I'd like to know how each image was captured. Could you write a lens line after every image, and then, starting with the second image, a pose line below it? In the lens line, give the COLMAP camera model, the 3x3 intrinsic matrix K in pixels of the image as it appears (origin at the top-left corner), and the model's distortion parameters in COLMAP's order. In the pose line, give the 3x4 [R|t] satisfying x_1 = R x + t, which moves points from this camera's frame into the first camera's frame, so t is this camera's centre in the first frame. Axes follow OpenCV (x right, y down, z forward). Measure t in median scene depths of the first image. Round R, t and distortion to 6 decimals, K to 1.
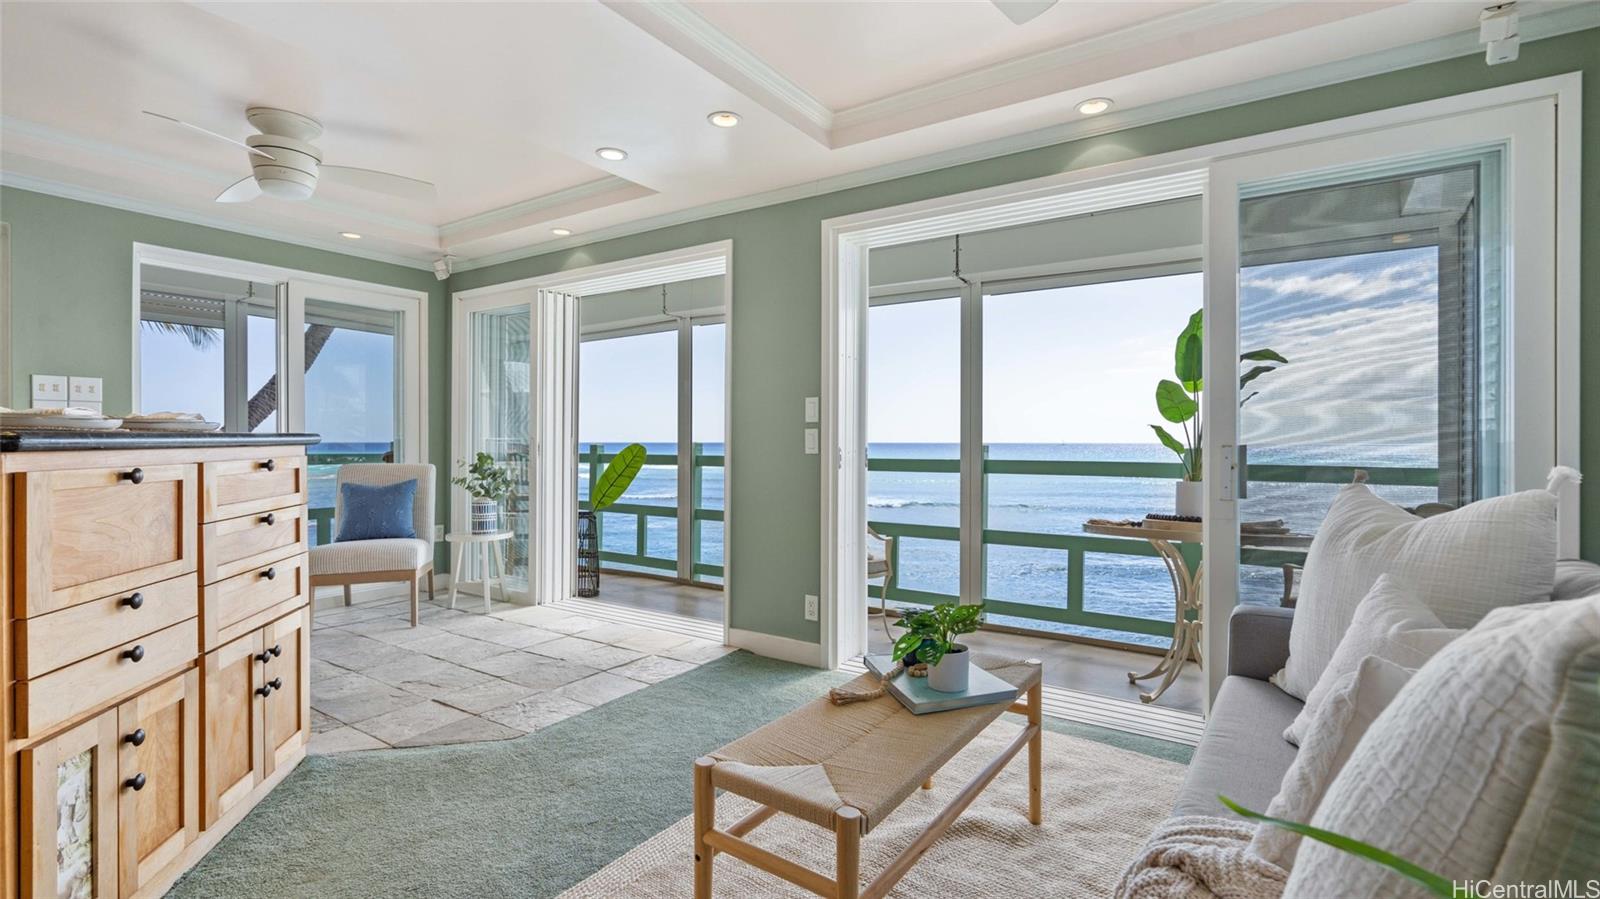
lens RADIAL K [[727.8, 0, 803.1], [0, 727.8, 449.4], [0, 0, 1]] dist [-0.004513, -0.000096]
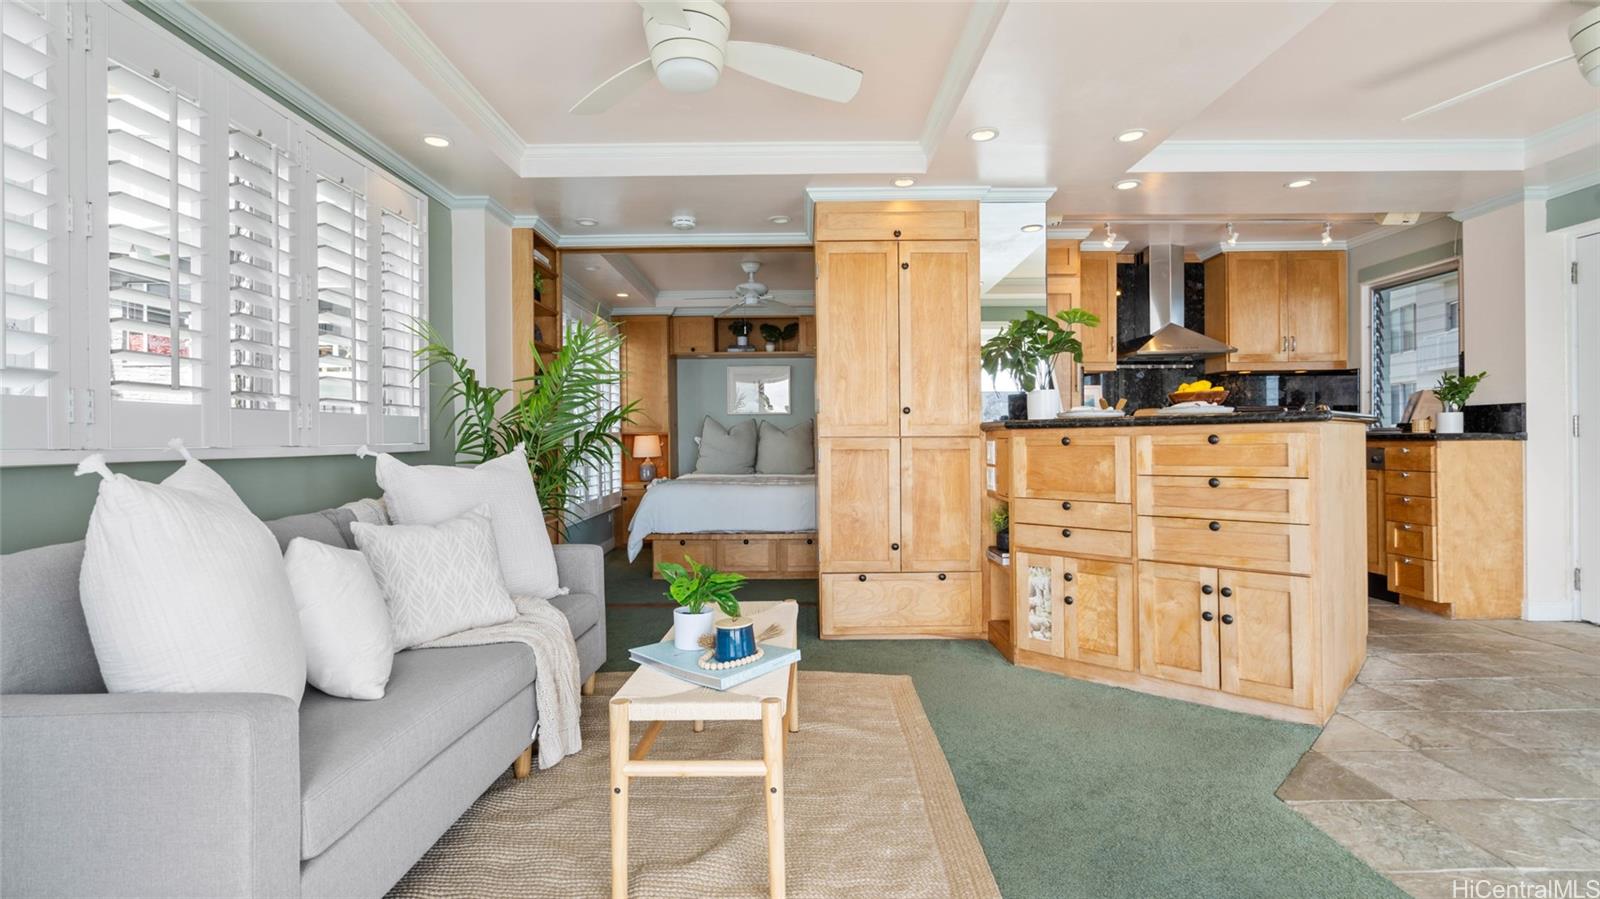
lens RADIAL K [[719.5, 0, 796.9], [0, 719.5, 446.1], [0, 0, 1]] dist [-0.005639, 0.000215]
pose [[-0.833821, 0.007915, -0.551978, 0.360001], [-0.001548, 0.999860, 0.016674, 0.009733], [0.552033, 0.014758, -0.833692, 1.078579]]
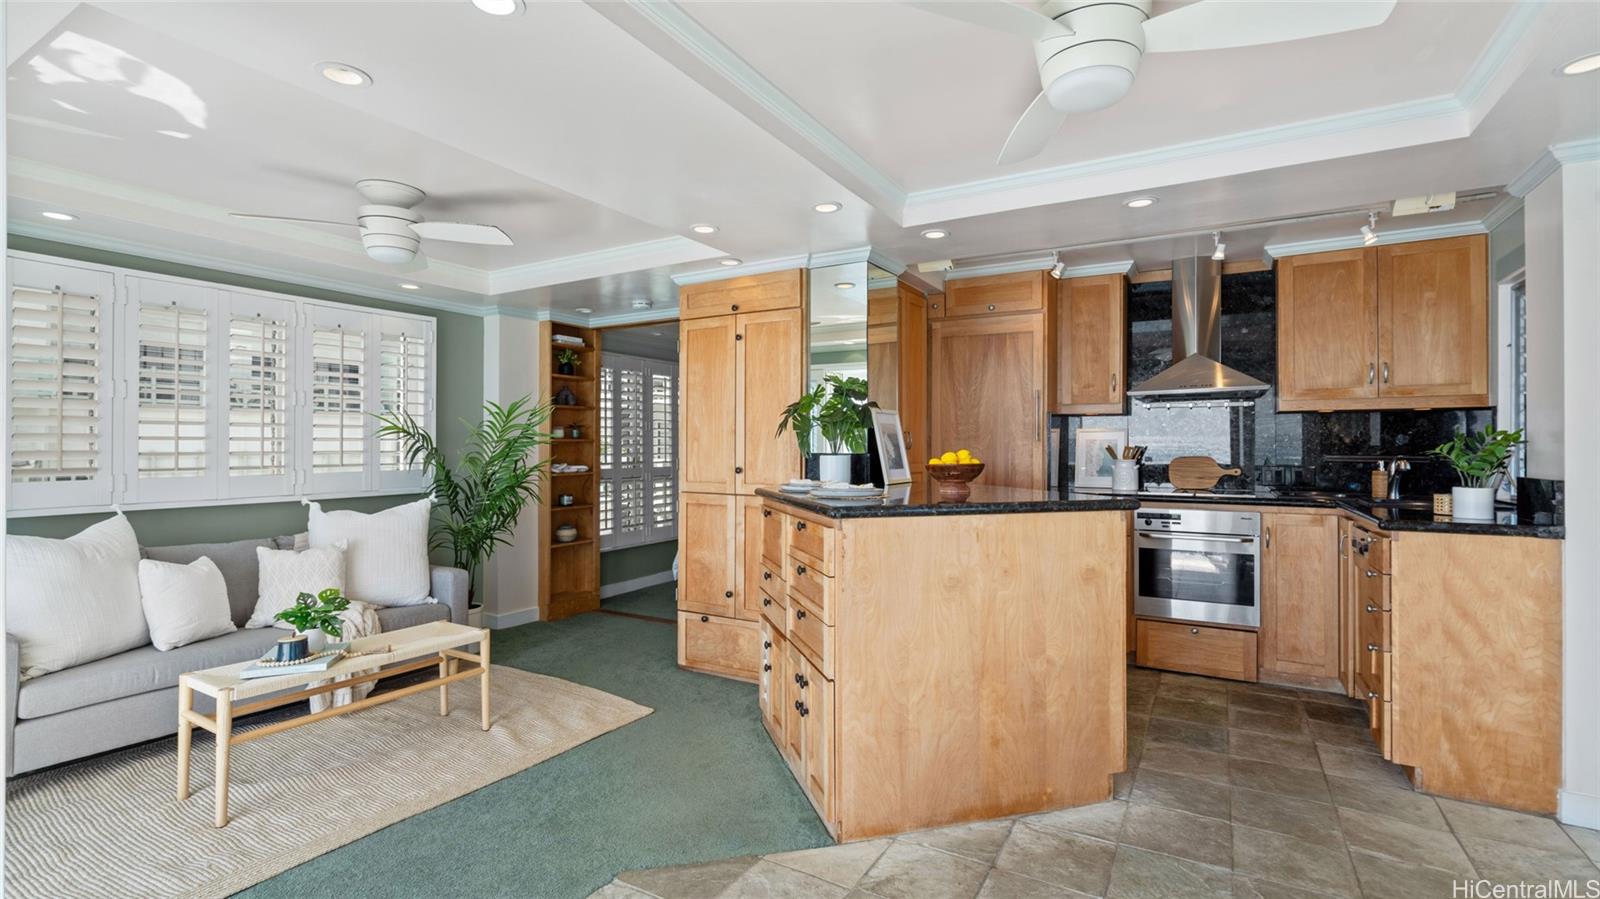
lens RADIAL K [[727.8, 0, 803.1], [0, 727.8, 449.4], [0, 0, 1]] dist [-0.004513, -0.000096]
pose [[-0.998271, -0.005103, -0.058562, -0.445196], [-0.006139, 0.999828, 0.017528, -0.085516], [0.058462, 0.017857, -0.998130, 1.472767]]
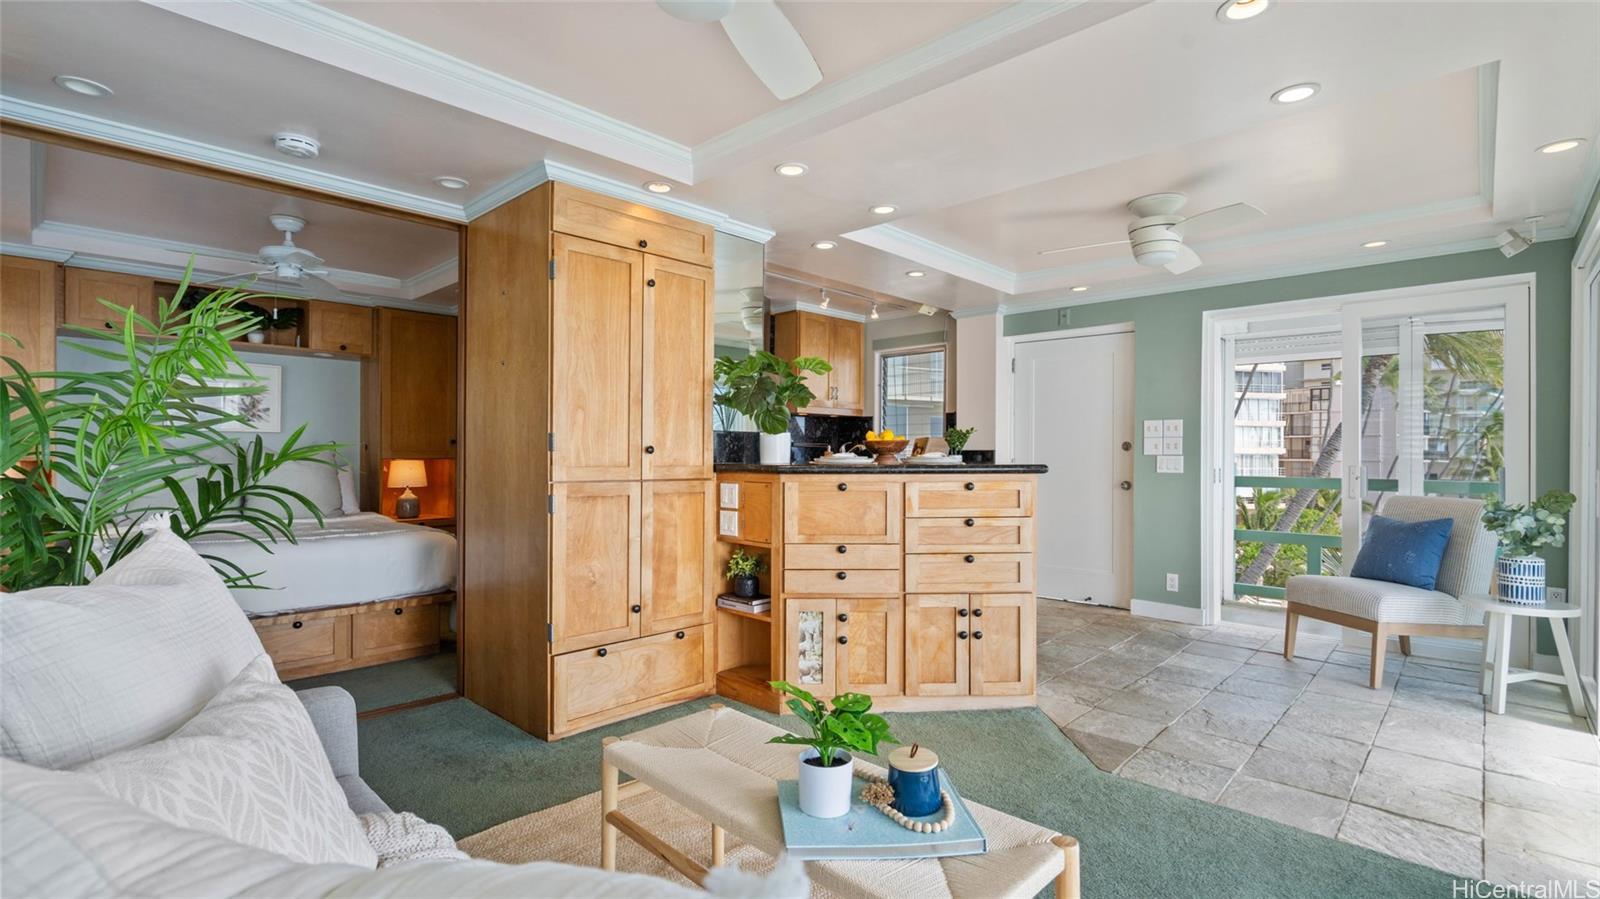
lens RADIAL K [[727.8, 0, 803.1], [0, 727.8, 449.4], [0, 0, 1]] dist [-0.004513, -0.000096]
pose [[-0.173724, -0.010638, -0.984737, 0.531785], [-0.017518, 0.999817, -0.007710, -0.023822], [0.984639, 0.015911, -0.173879, 0.608600]]
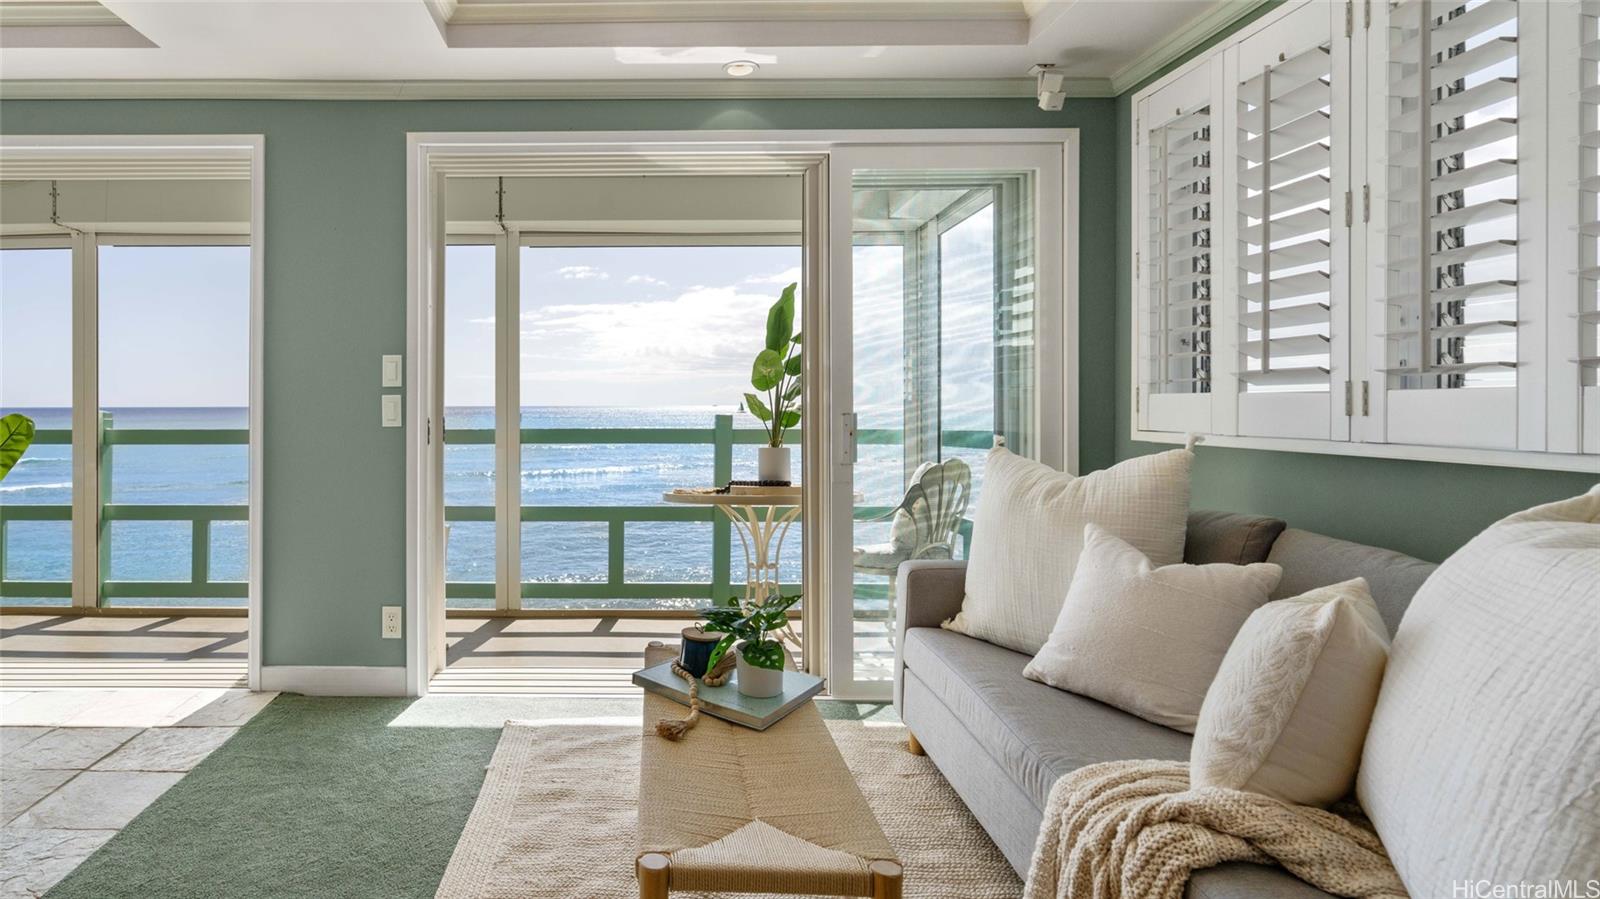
lens RADIAL K [[785.3, 0, 654.3], [0, 785.3, 416.1], [0, 0, 1]] dist [-0.000240, 0.000147]
pose [[0.838330, -0.008781, 0.545093, -0.226420], [0.008326, 0.999960, 0.003305, -0.006246], [-0.545100, 0.001768, 0.838369, 0.141157]]
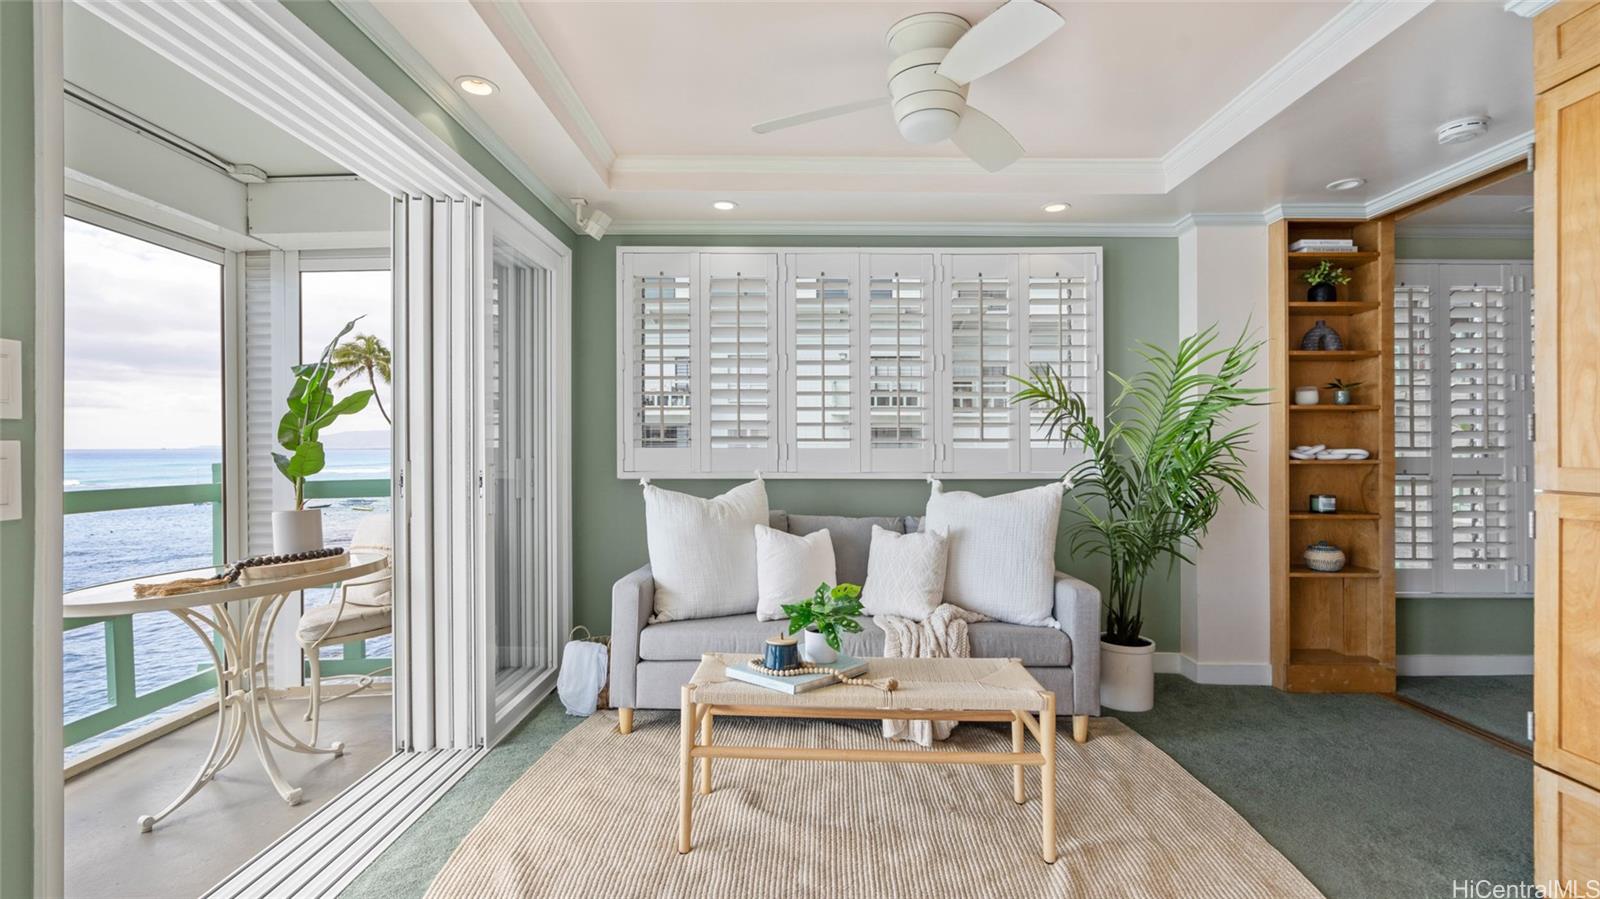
lens RADIAL K [[725.5, 0, 800.4], [0, 725.5, 447.2], [0, 0, 1]] dist [0.001008, 0.000267]
pose [[-0.551700, -0.002352, 0.834040, -0.456516], [0.005655, 0.999962, 0.006560, -0.025435], [-0.834024, 0.008336, -0.551666, 0.945778]]
